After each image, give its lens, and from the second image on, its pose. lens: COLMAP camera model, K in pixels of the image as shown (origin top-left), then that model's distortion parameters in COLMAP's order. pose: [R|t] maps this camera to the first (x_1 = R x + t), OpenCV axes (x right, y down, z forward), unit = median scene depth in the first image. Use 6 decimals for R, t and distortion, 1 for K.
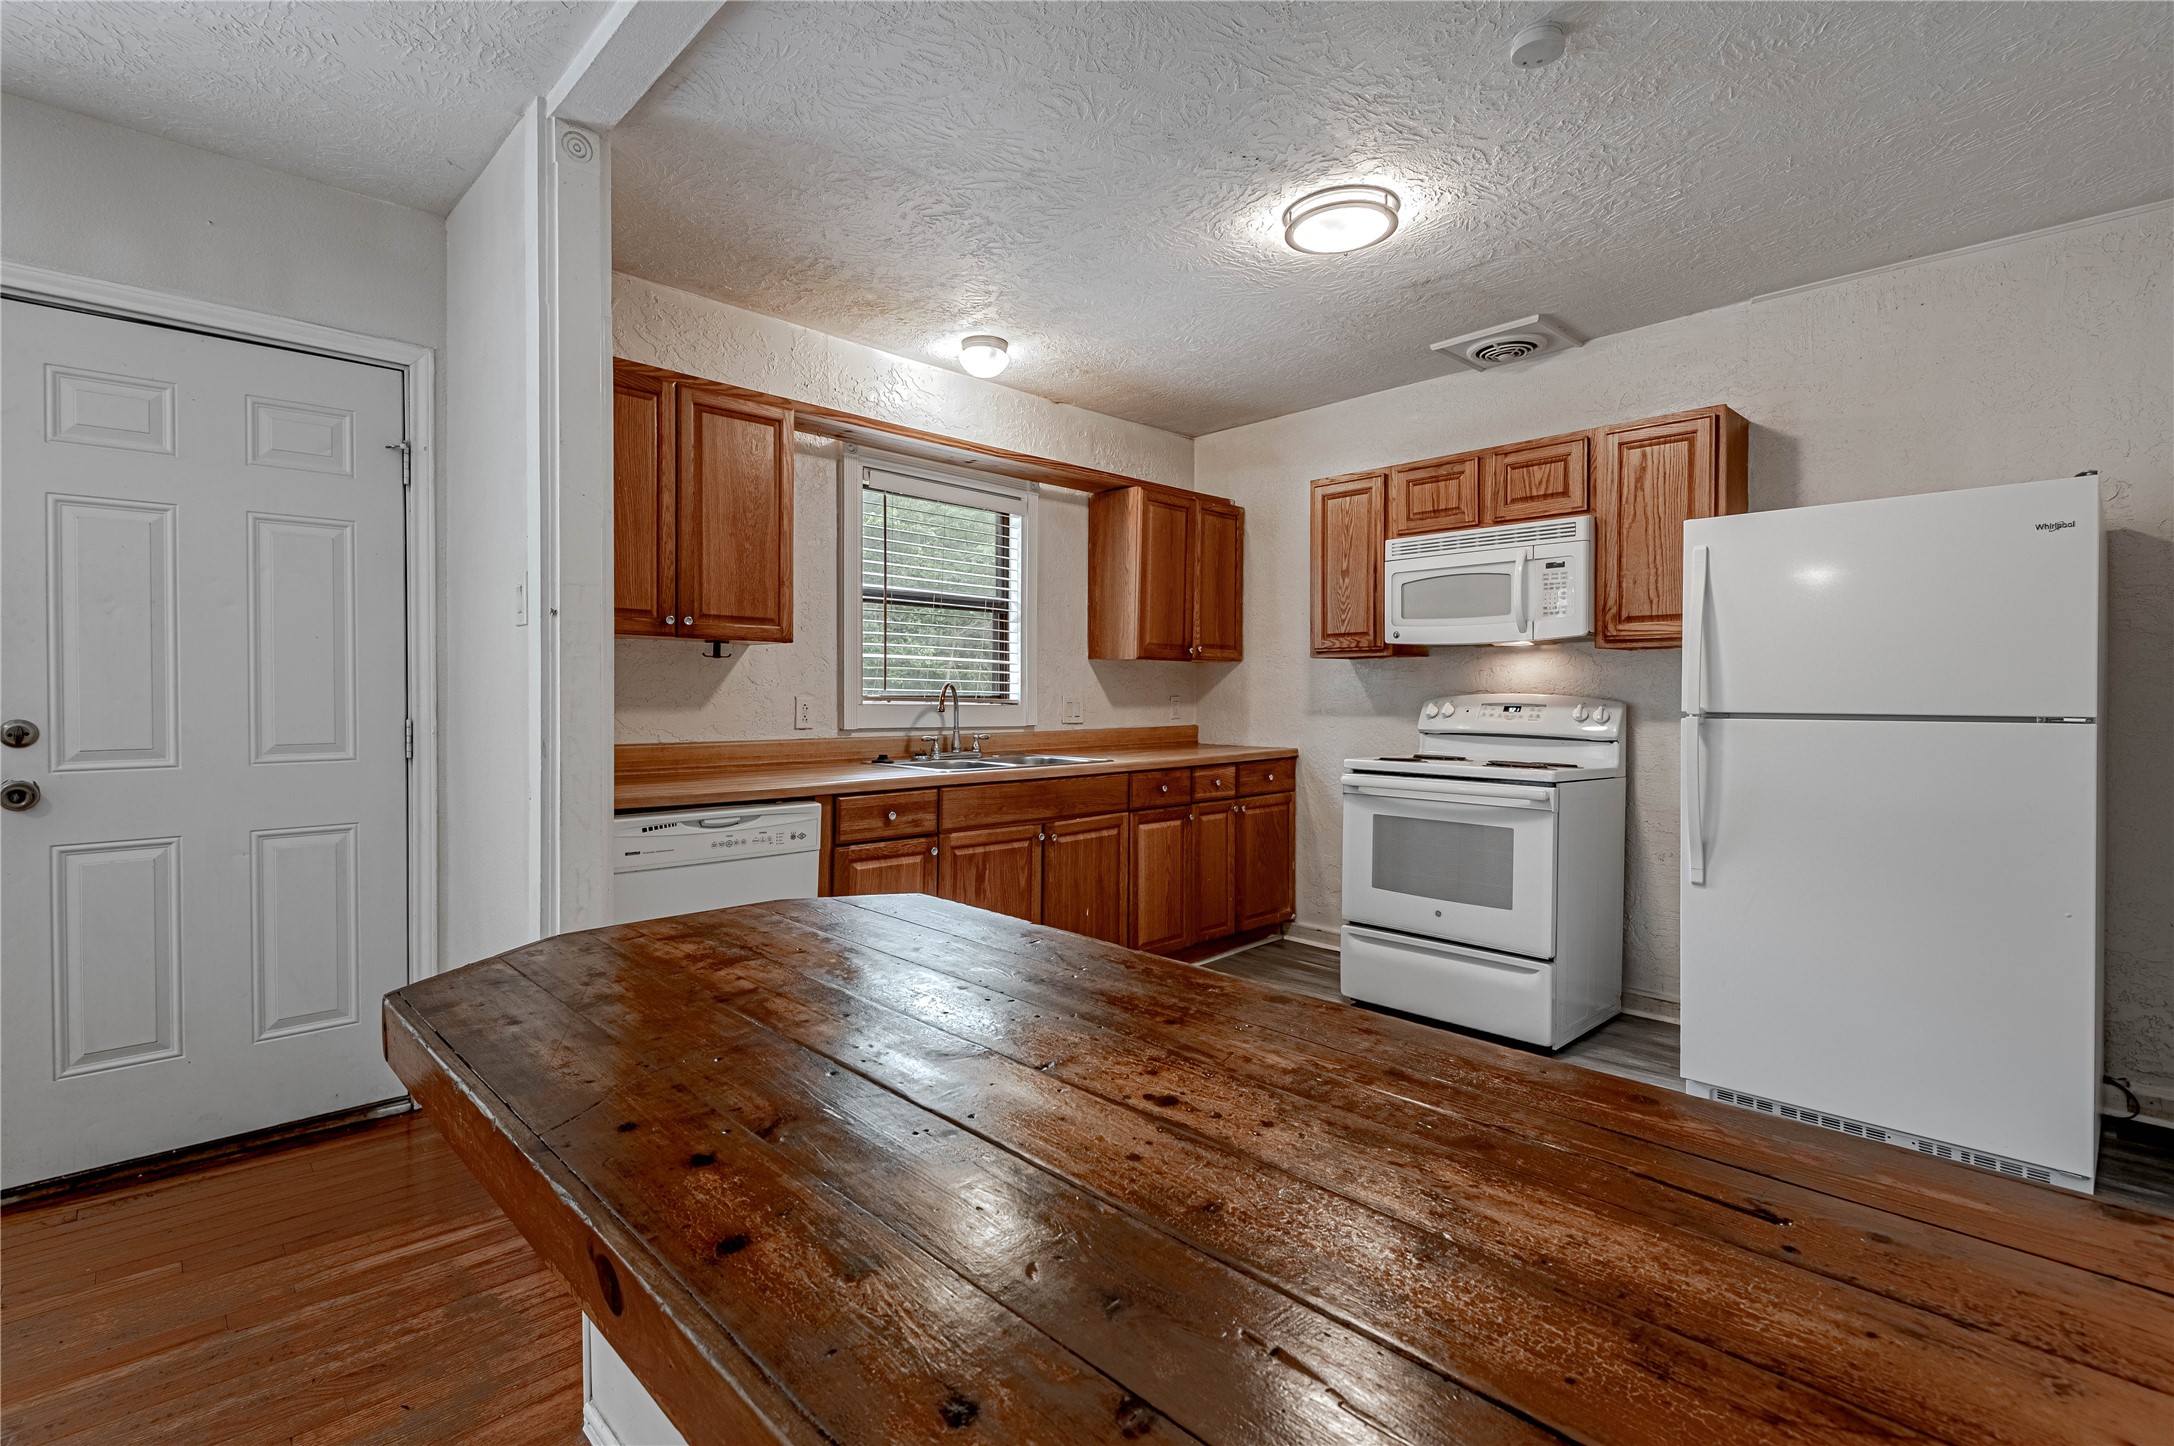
lens RADIAL K [[996.2, 0, 1085.5], [0, 996.2, 713.6], [0, 0, 1]] dist [-0.006101, -0.001661]
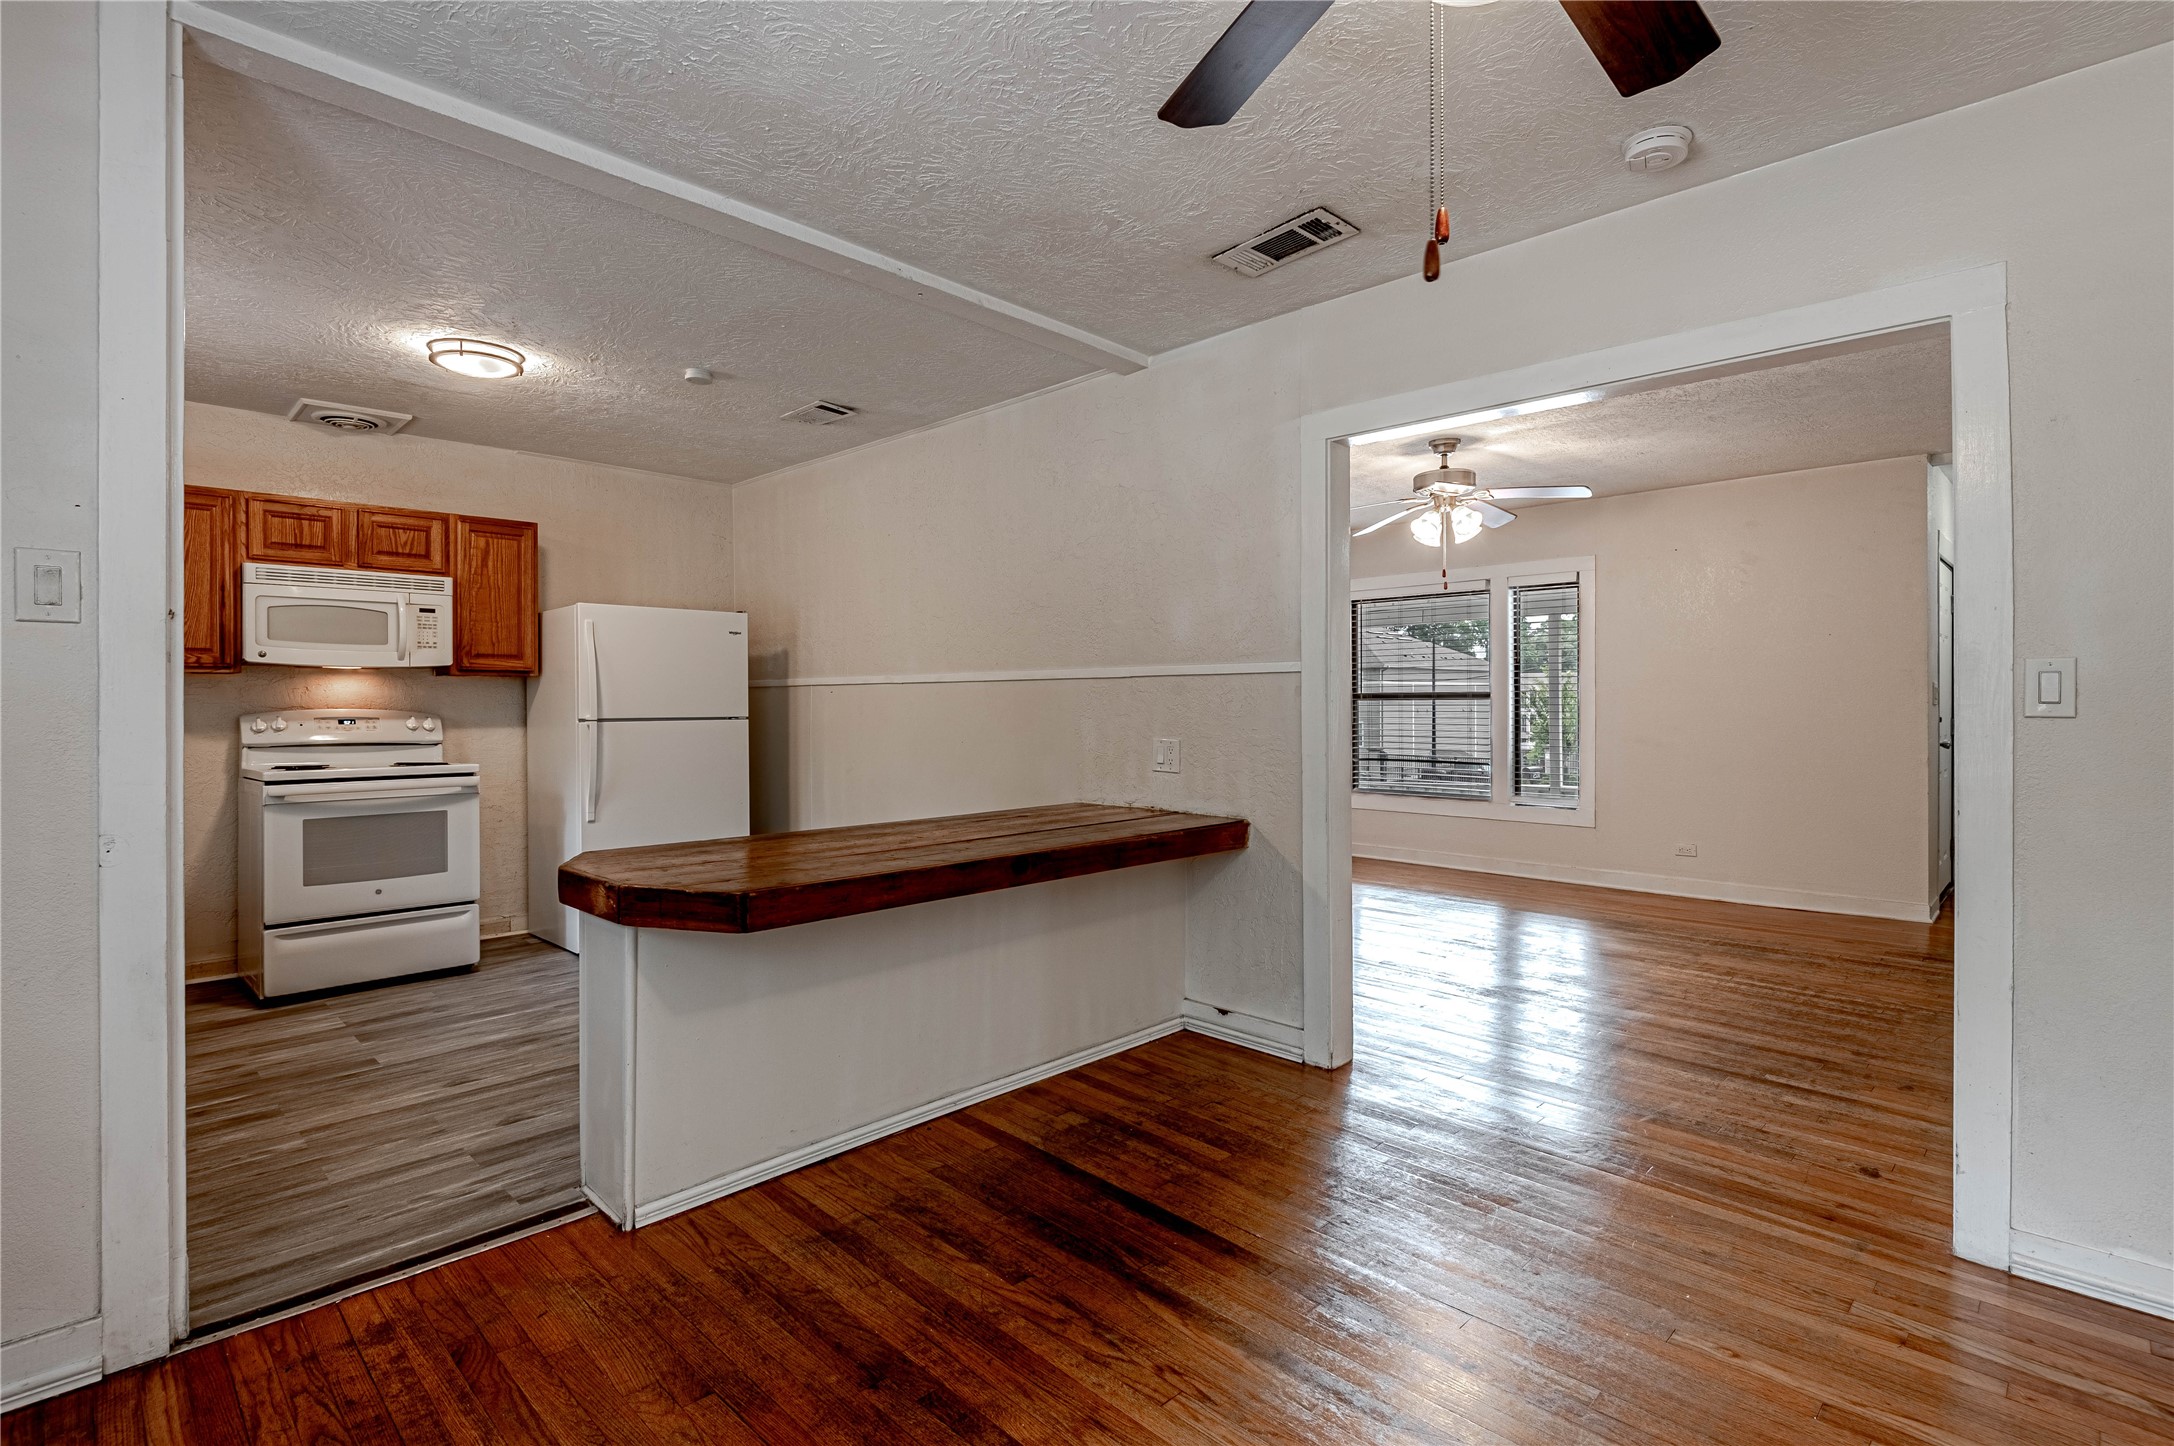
lens RADIAL K [[996.2, 0, 1087.2], [0, 996.2, 716.5], [0, 0, 1]] dist [-0.006101, -0.001661]
pose [[-0.026964, -0.010007, 0.999586, -0.842600], [0.026046, 0.999603, 0.010710, -0.001075], [-0.999297, 0.026324, -0.026693, 0.165337]]
